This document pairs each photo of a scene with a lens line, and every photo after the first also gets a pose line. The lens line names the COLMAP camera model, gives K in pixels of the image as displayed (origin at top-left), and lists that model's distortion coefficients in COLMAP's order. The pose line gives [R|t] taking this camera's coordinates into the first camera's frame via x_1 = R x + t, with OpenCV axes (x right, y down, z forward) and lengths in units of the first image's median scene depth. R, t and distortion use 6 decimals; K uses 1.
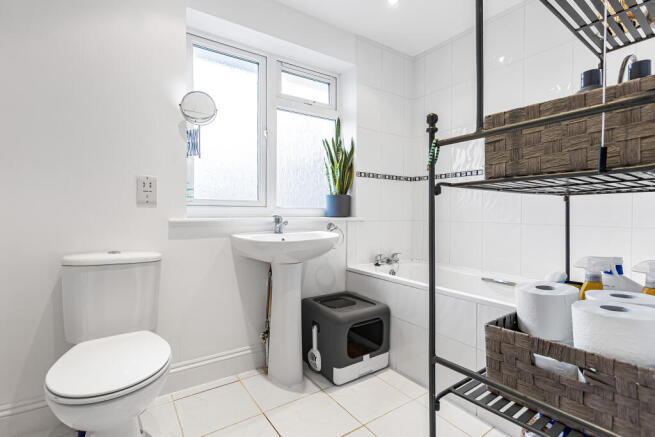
lens RADIAL K [[300.8, 0, 330.0], [0, 300.8, 218.3], [0, 0, 1]] dist [-0.000479, 0.000885]
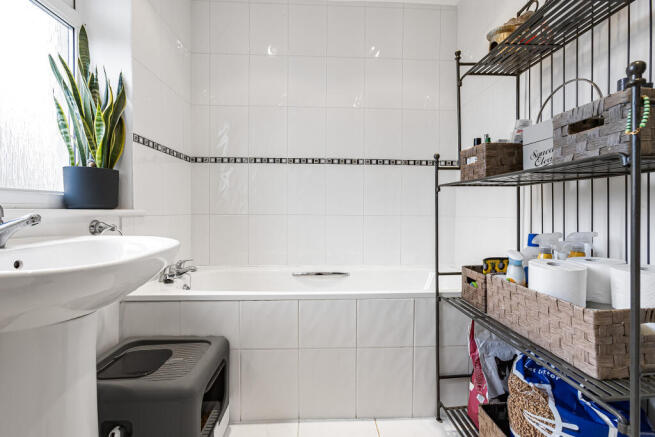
lens RADIAL K [[300.8, 0, 329.8], [0, 300.8, 216.5], [0, 0, 1]] dist [-0.000479, 0.000885]
pose [[0.522356, -0.016685, 0.852564, -0.219237], [-0.002602, 0.999773, 0.021160, -0.003497], [-0.852723, -0.013271, 0.522194, 0.350367]]
